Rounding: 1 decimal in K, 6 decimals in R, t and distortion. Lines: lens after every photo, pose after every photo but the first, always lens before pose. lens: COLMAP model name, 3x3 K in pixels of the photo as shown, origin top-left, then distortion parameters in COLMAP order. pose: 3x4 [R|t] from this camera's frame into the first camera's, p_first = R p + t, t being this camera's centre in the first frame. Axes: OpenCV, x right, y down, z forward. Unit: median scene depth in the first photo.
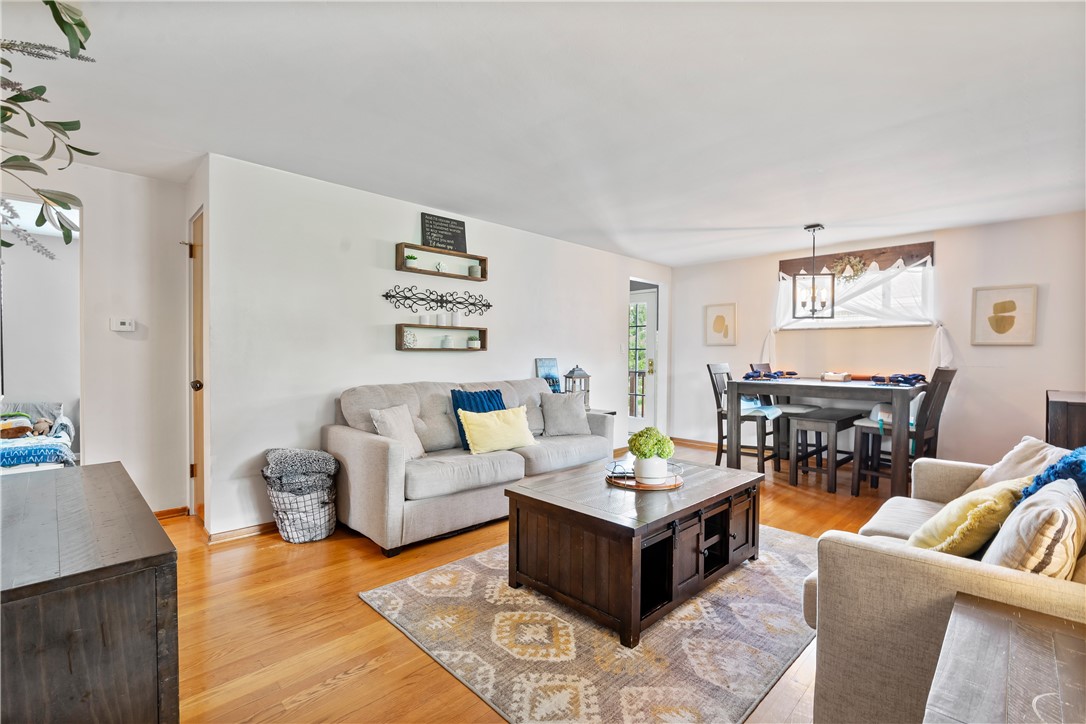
lens RADIAL K [[498.5, 0, 539.5], [0, 498.5, 363.5], [0, 0, 1]] dist [-0.015092, -0.000036]
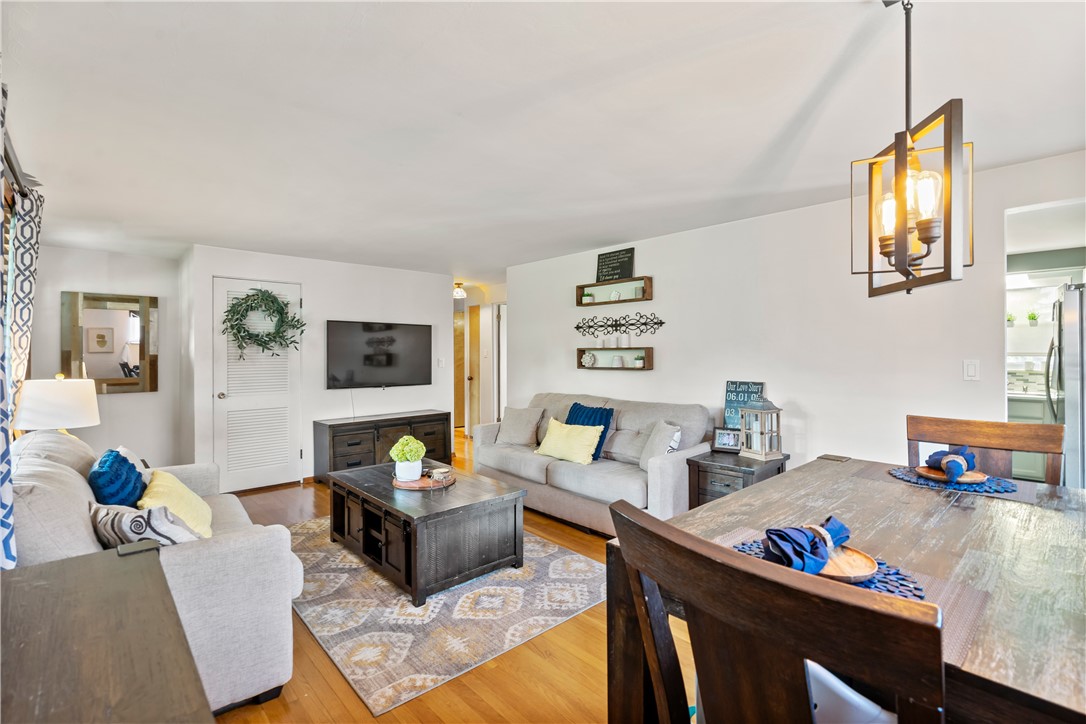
lens RADIAL K [[498.5, 0, 539.5], [0, 498.5, 363.5], [0, 0, 1]] dist [-0.015092, -0.000036]
pose [[-0.041542, -0.005585, -0.999121, 0.950793], [-0.038795, 0.999239, -0.003973, -0.029244], [0.998383, 0.038596, -0.041727, 0.898646]]
